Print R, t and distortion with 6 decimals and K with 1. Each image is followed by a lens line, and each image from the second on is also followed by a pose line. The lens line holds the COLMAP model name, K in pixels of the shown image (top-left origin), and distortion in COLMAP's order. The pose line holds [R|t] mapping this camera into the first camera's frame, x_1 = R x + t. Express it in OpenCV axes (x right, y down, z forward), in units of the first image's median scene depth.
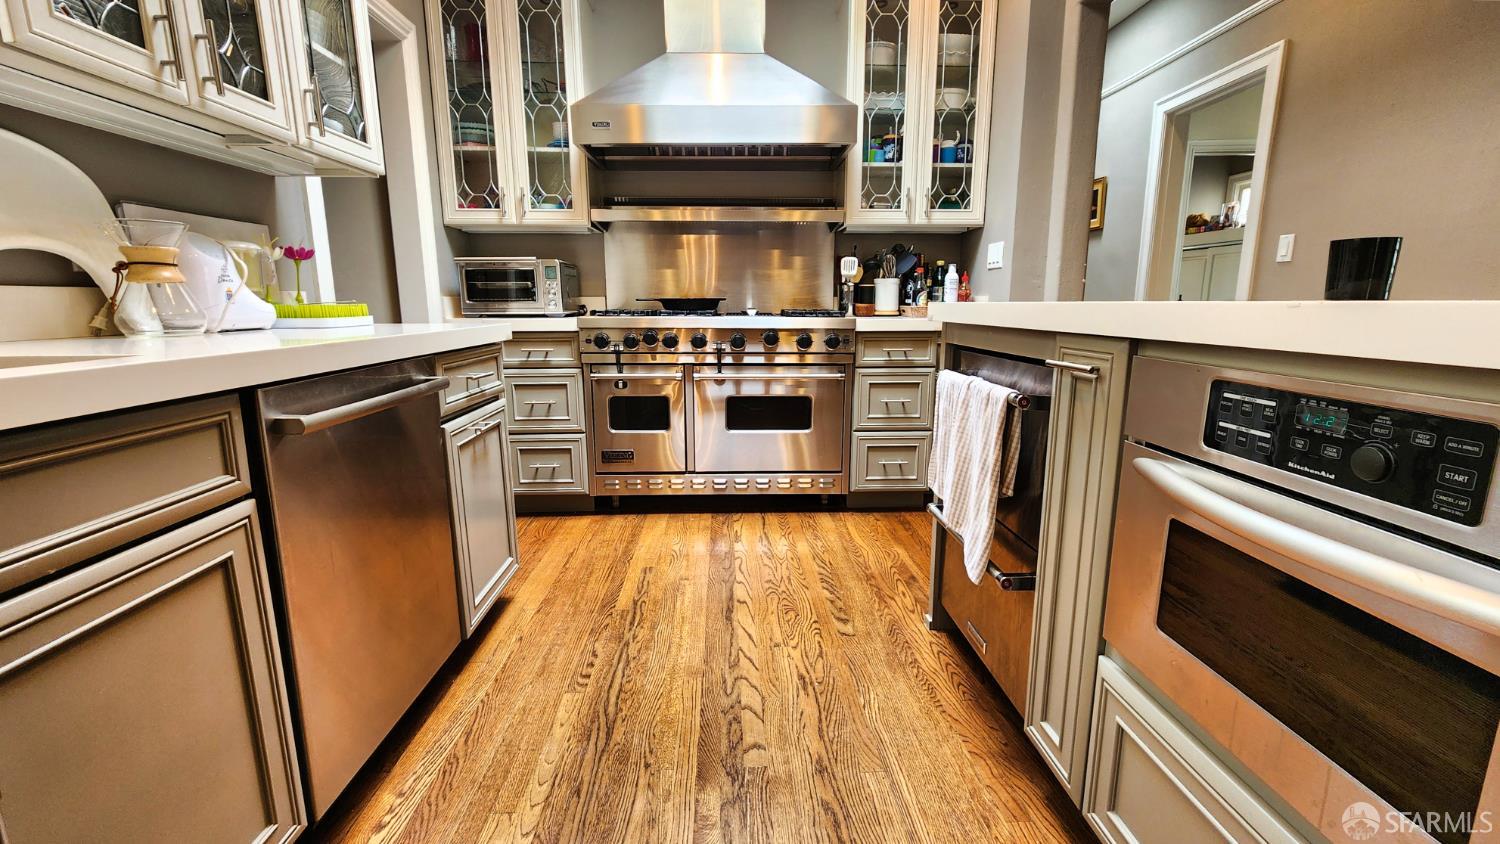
lens RADIAL K [[620.6, 0, 760.4], [0, 620.6, 413.1], [0, 0, 1]] dist [0.002861, 0.000620]
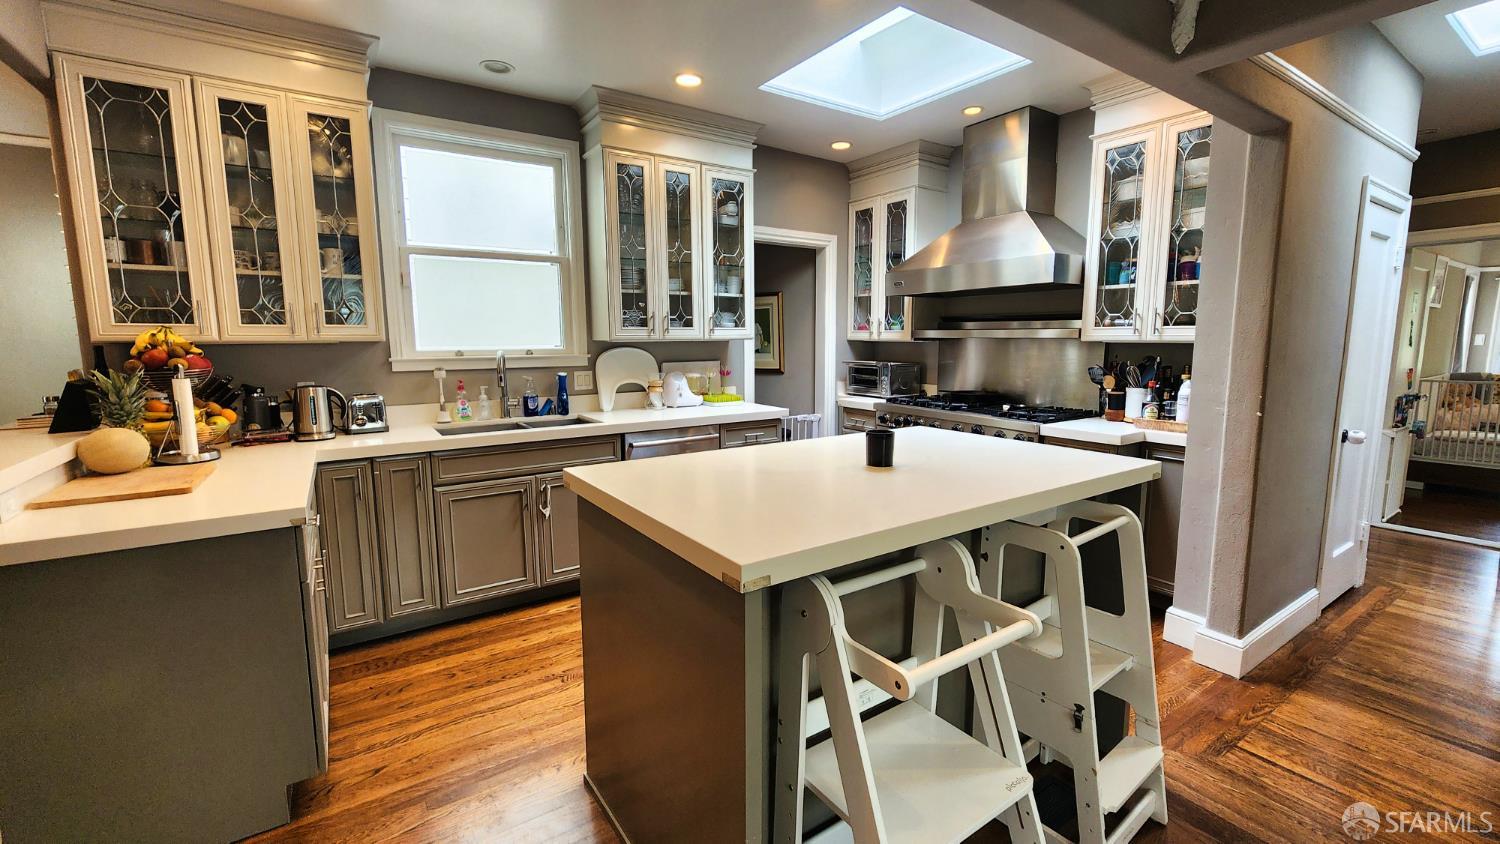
lens RADIAL K [[620.6, 0, 769.0], [0, 620.6, 399.1], [0, 0, 1]] dist [0.002861, 0.000620]
pose [[0.531508, 0.085637, -0.842713, 0.807905], [-0.152354, 0.988316, 0.004342, -0.116972], [0.833239, 0.126083, 0.538345, -0.071183]]
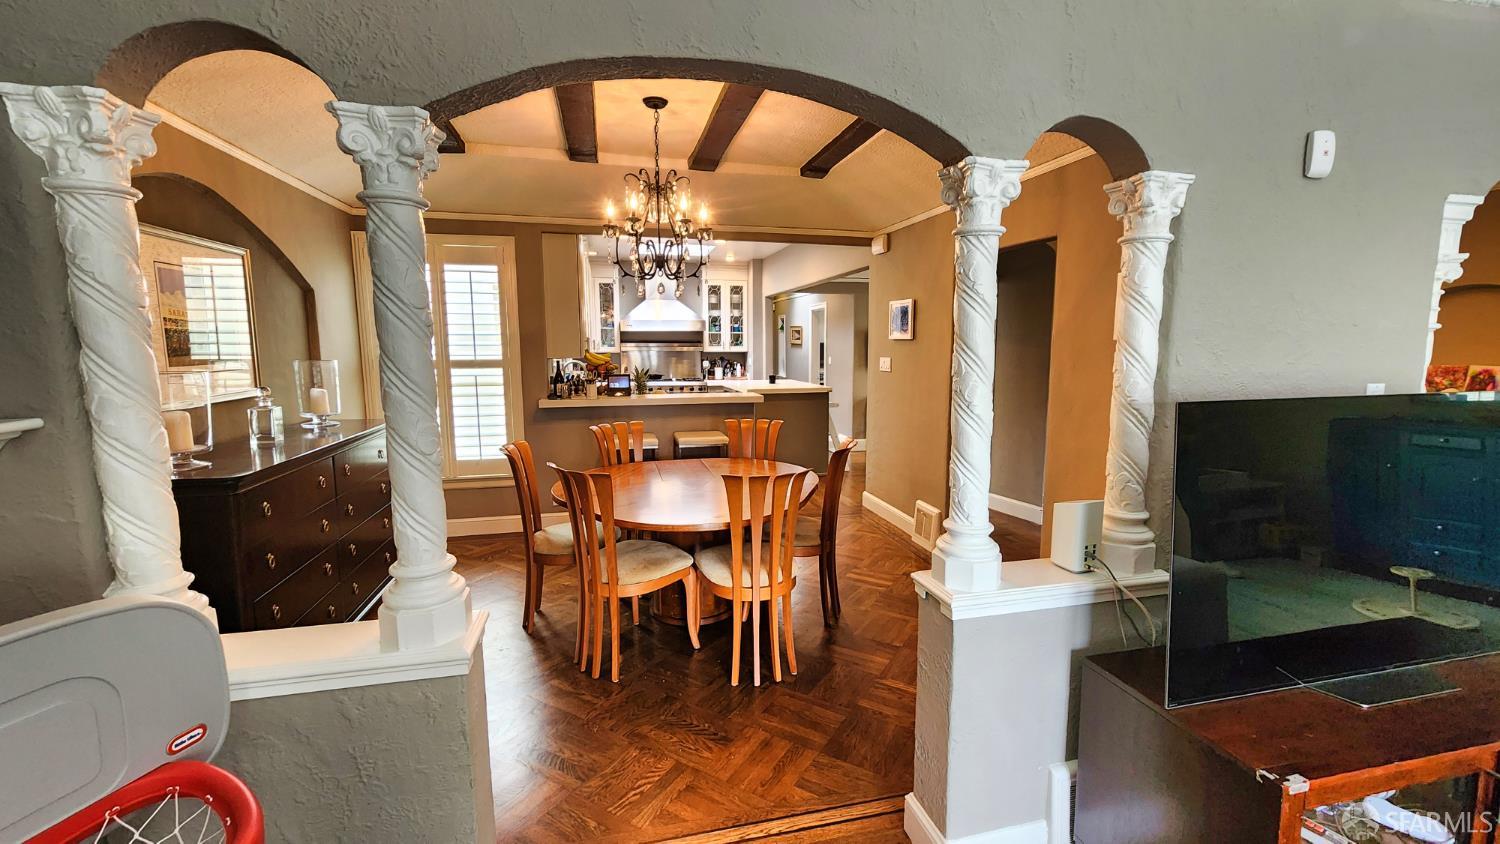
lens RADIAL K [[620.6, 0, 757.9], [0, 620.6, 419.9], [0, 0, 1]] dist [0.002861, 0.000620]
pose [[0.982215, -0.024904, 0.186102, -0.183002], [0.036214, 0.997681, -0.057624, 0.227108], [-0.184235, 0.063338, 0.980839, -2.076341]]
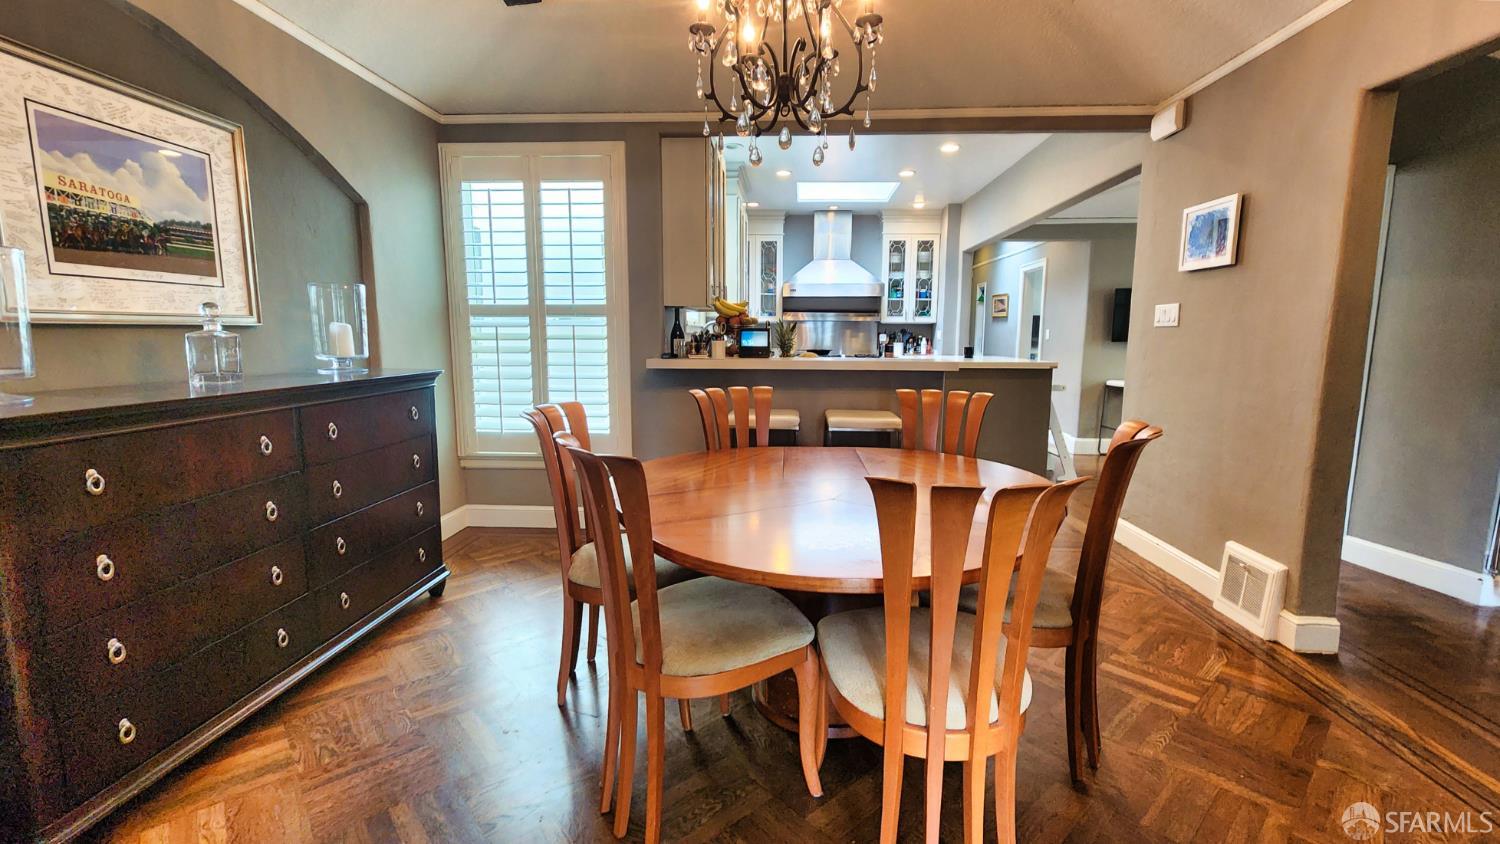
lens RADIAL K [[620.6, 0, 755.0], [0, 620.6, 418.3], [0, 0, 1]] dist [0.002861, 0.000620]
pose [[0.994113, 0.018687, -0.106724, -0.099213], [-0.024263, 0.998395, -0.051182, 0.236621], [0.105596, 0.053470, 0.992970, -1.583059]]
